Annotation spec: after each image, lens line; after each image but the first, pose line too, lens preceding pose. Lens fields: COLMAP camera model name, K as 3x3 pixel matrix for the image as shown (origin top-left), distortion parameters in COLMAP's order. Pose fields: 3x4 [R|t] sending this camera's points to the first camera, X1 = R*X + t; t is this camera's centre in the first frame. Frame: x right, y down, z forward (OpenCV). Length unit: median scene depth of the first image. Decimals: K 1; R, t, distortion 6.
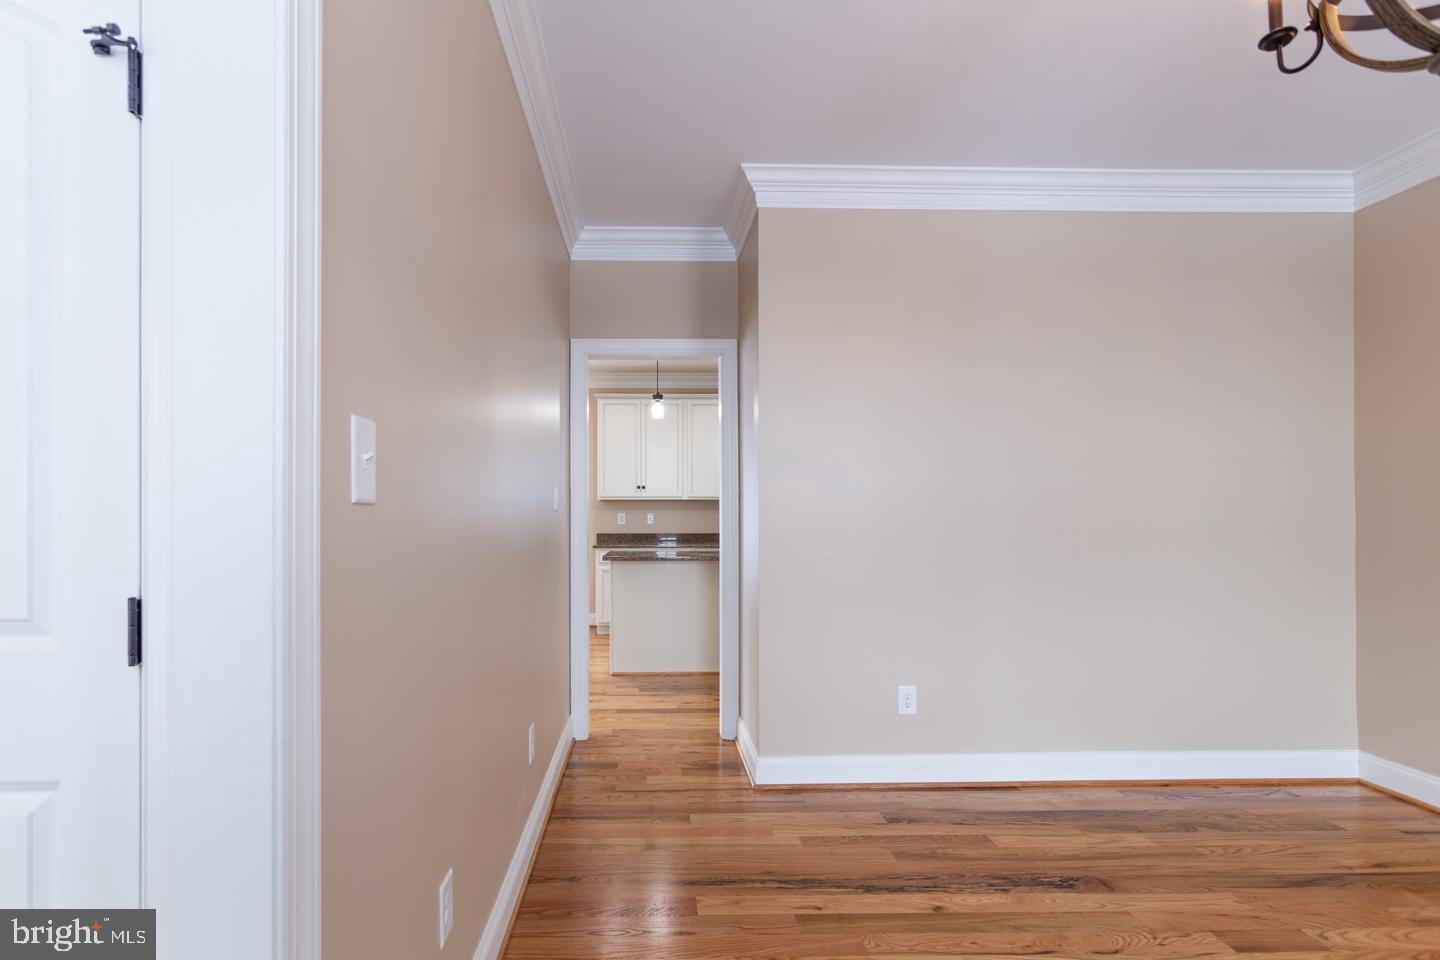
lens RADIAL K [[723.8, 0, 698.1], [0, 723.8, 511.0], [0, 0, 1]] dist [-0.003248, 0.005124]
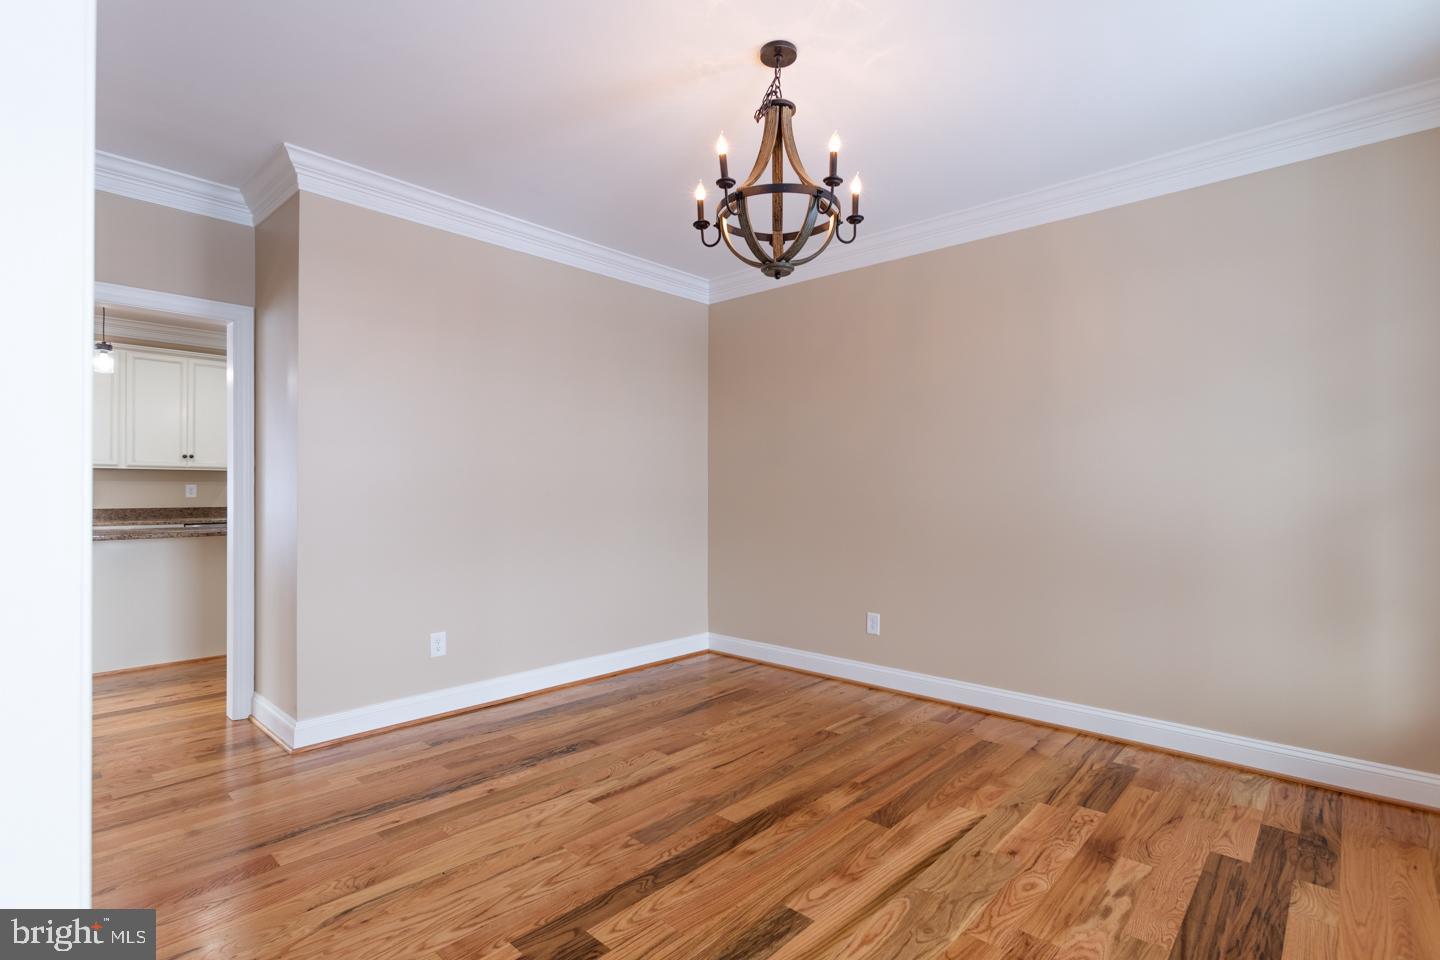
lens RADIAL K [[723.8, 0, 718.4], [0, 723.8, 473.3], [0, 0, 1]] dist [-0.003248, 0.005124]
pose [[0.693064, 0.019174, 0.720621, -0.271075], [-0.007871, 0.999788, -0.019033, 0.001409], [-0.720833, 0.007519, 0.693068, -0.161738]]
